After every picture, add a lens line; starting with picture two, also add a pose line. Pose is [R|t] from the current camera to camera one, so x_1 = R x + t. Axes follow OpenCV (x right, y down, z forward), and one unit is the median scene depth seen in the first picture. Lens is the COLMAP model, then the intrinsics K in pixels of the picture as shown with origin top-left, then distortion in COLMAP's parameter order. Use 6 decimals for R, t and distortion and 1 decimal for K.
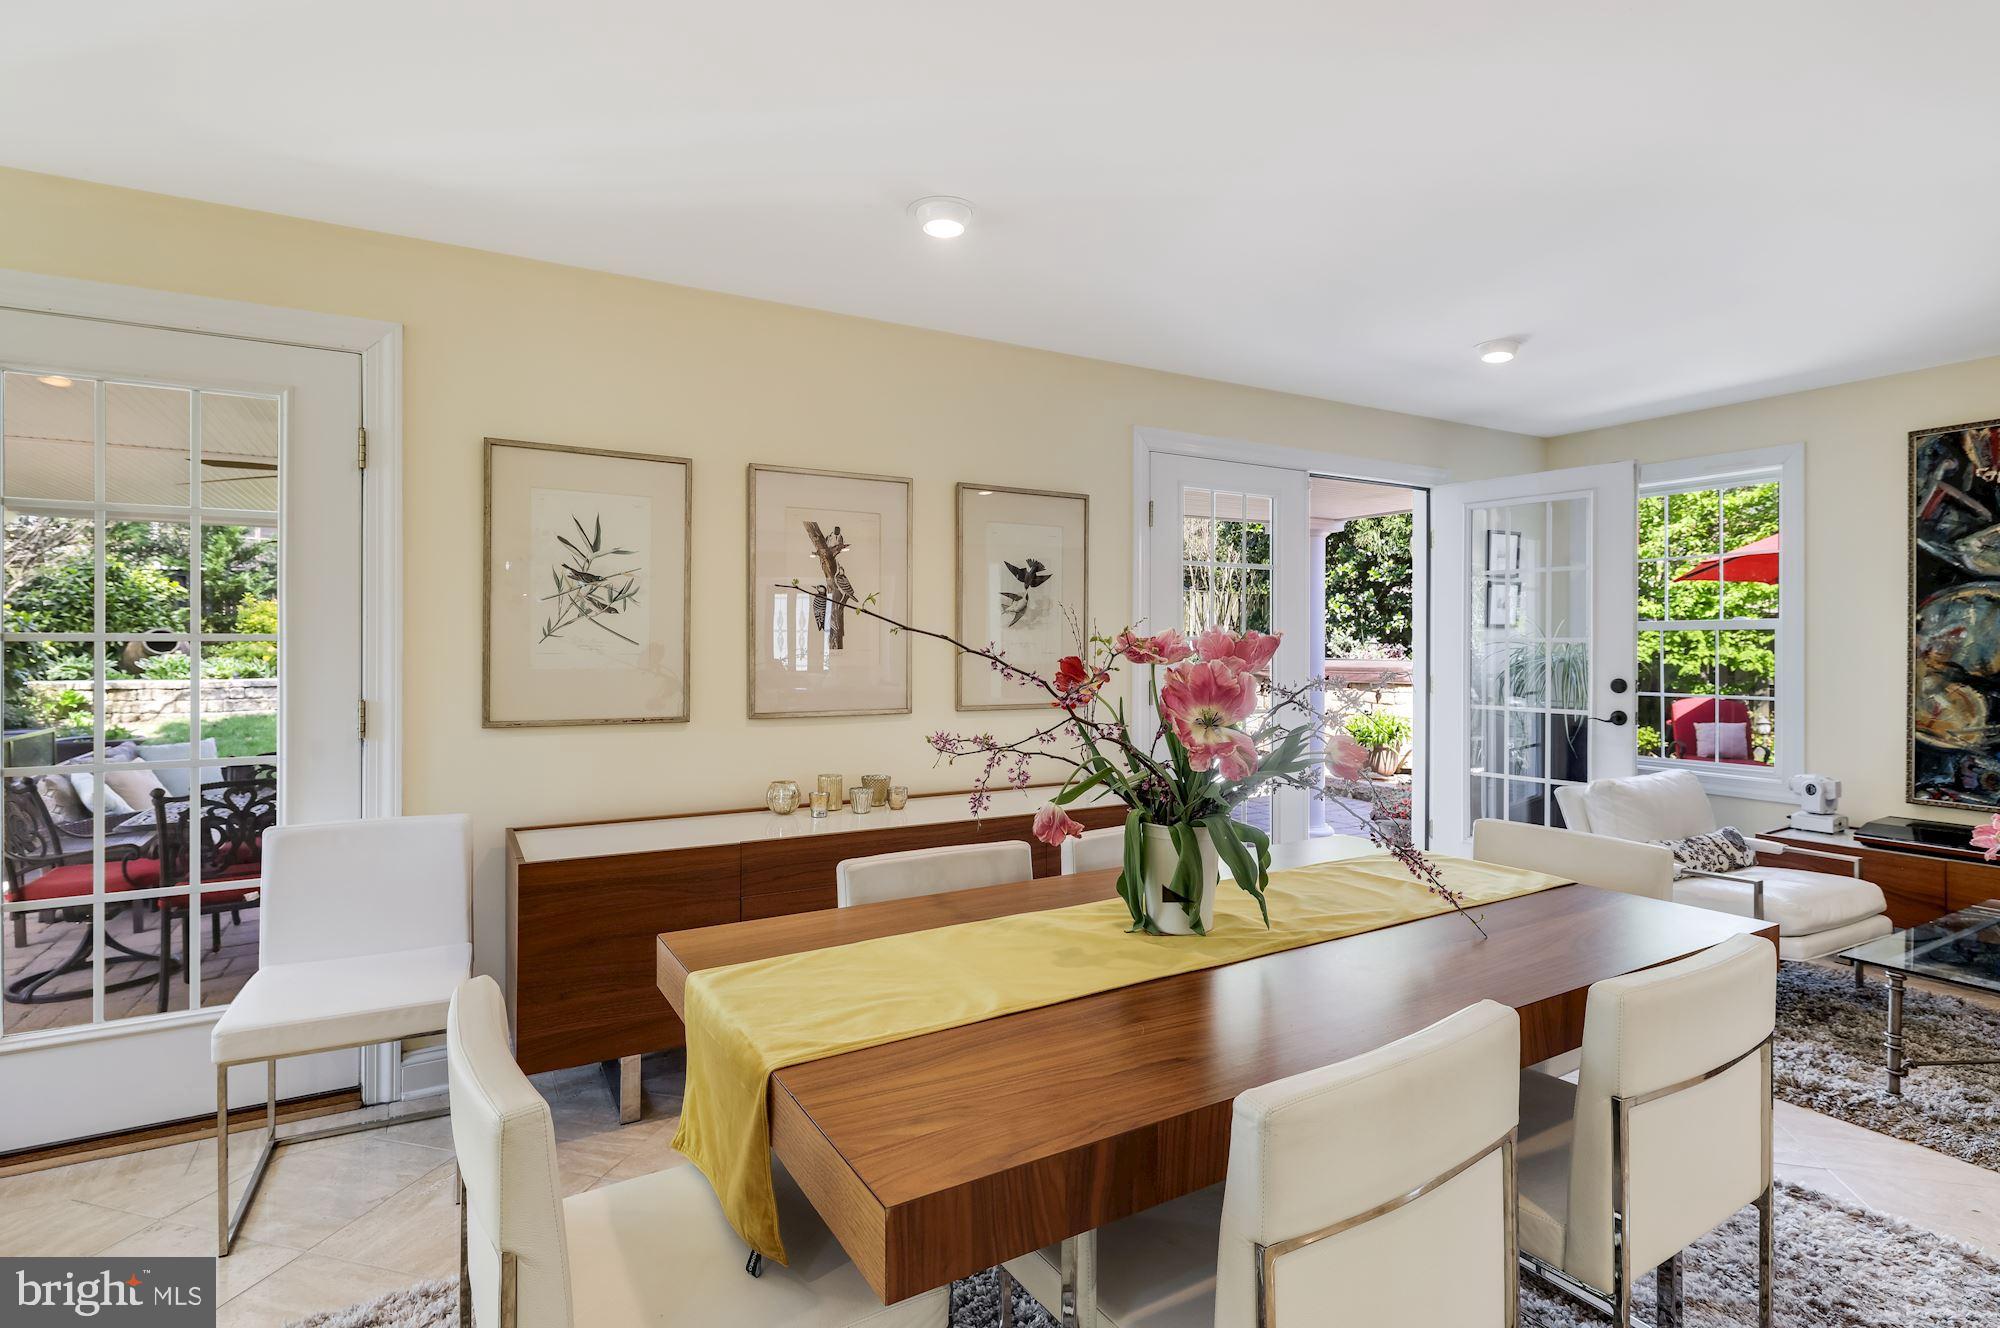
lens RADIAL K [[989.2, 0, 997.0], [0, 989.2, 659.4], [0, 0, 1]] dist [-0.001375, -0.000060]
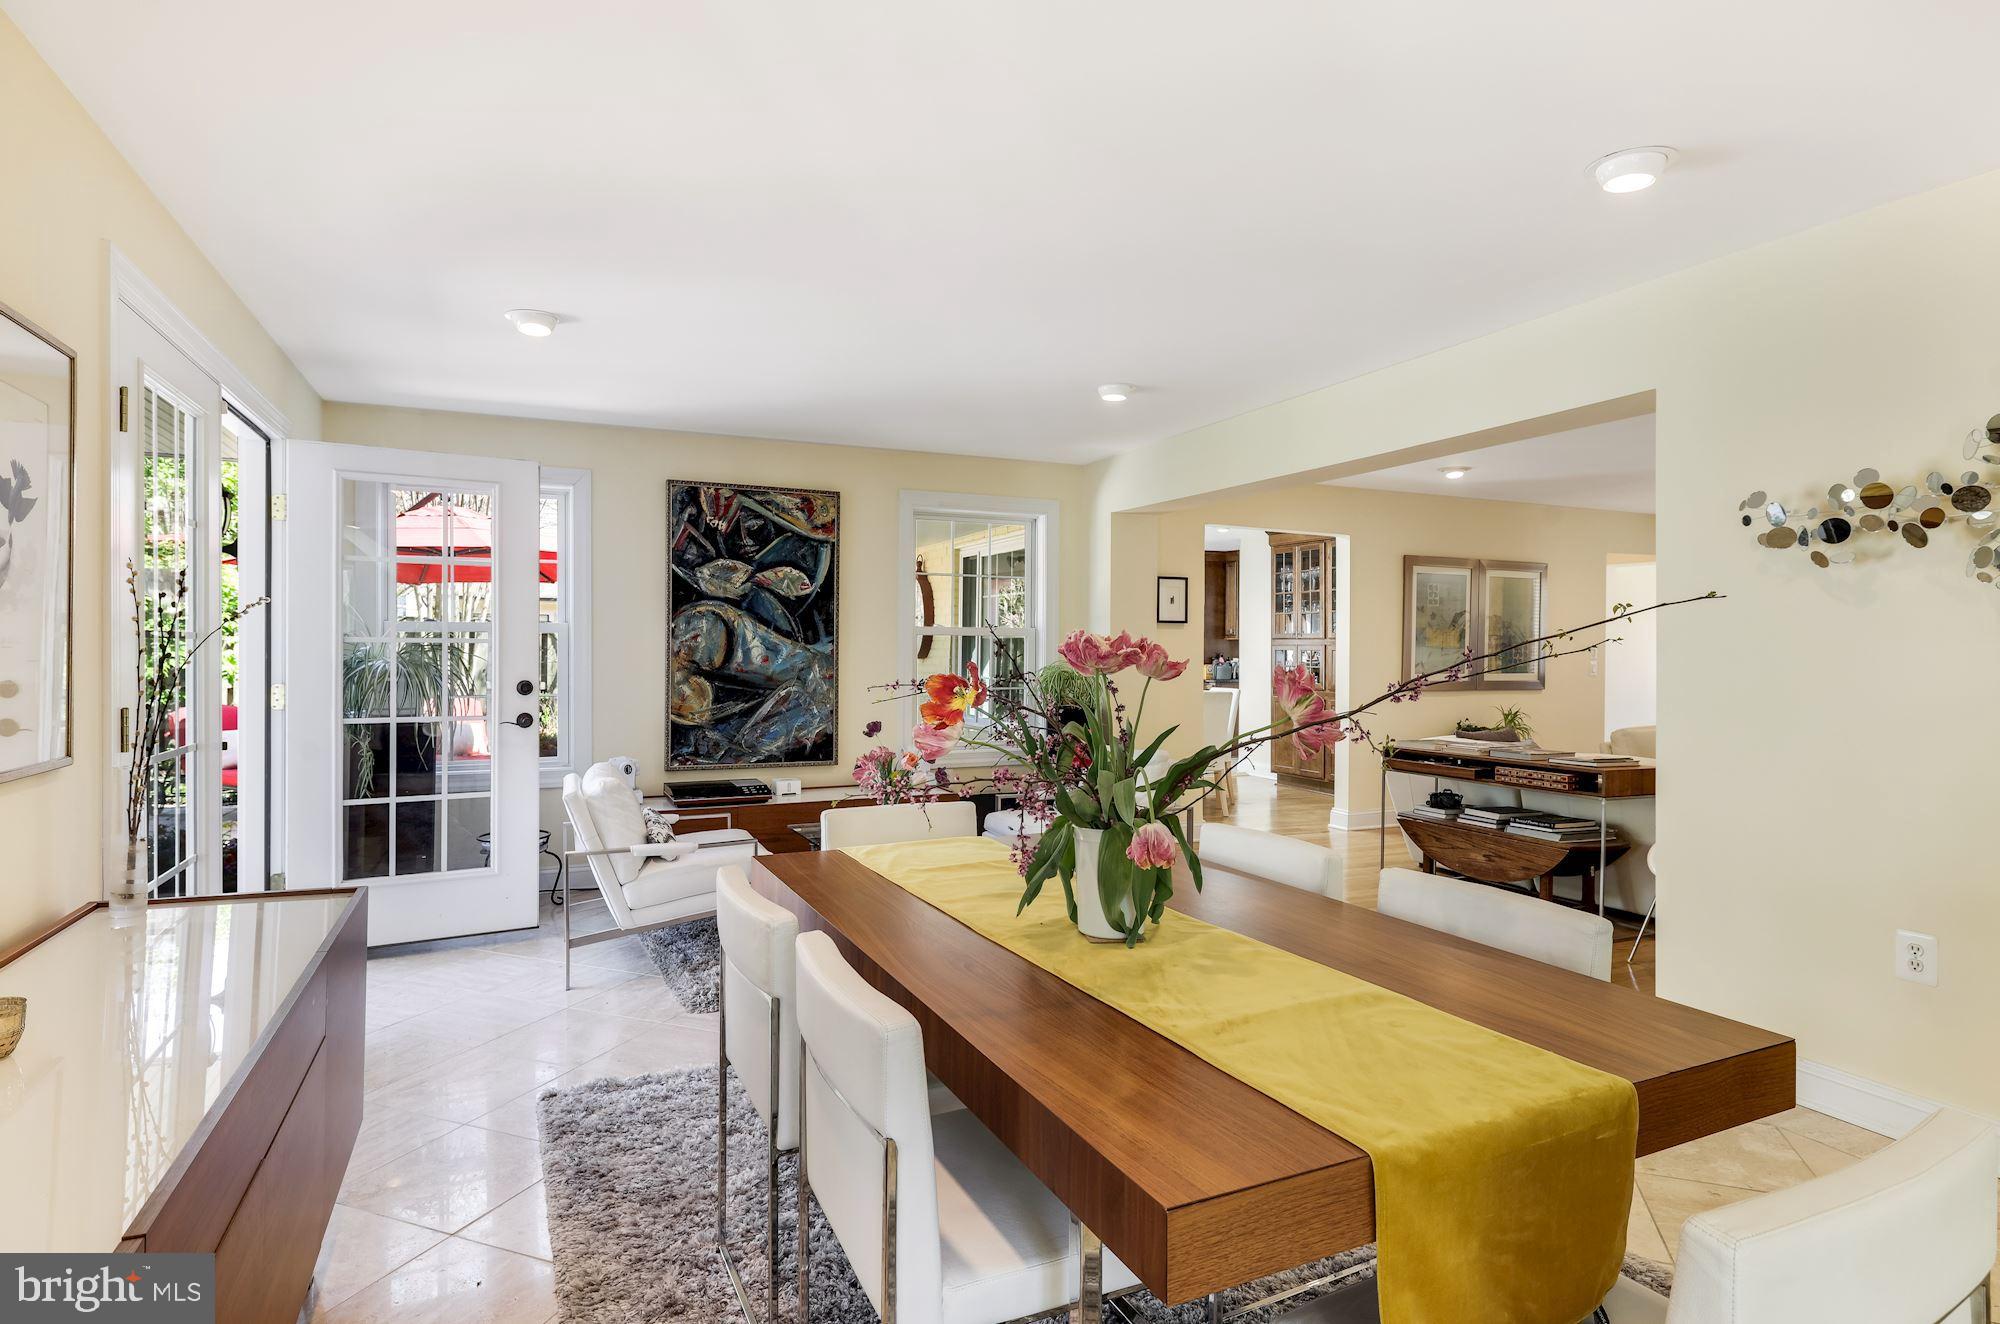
lens RADIAL K [[1041.0, 0, 997.1], [0, 1041.0, 657.4], [0, 0, 1]] dist [-0.001788, -0.000117]
pose [[0.090895, -0.006770, 0.995837, -0.385513], [0.012360, 0.999908, 0.005669, -0.003523], [-0.995784, 0.011793, 0.090970, 0.468370]]
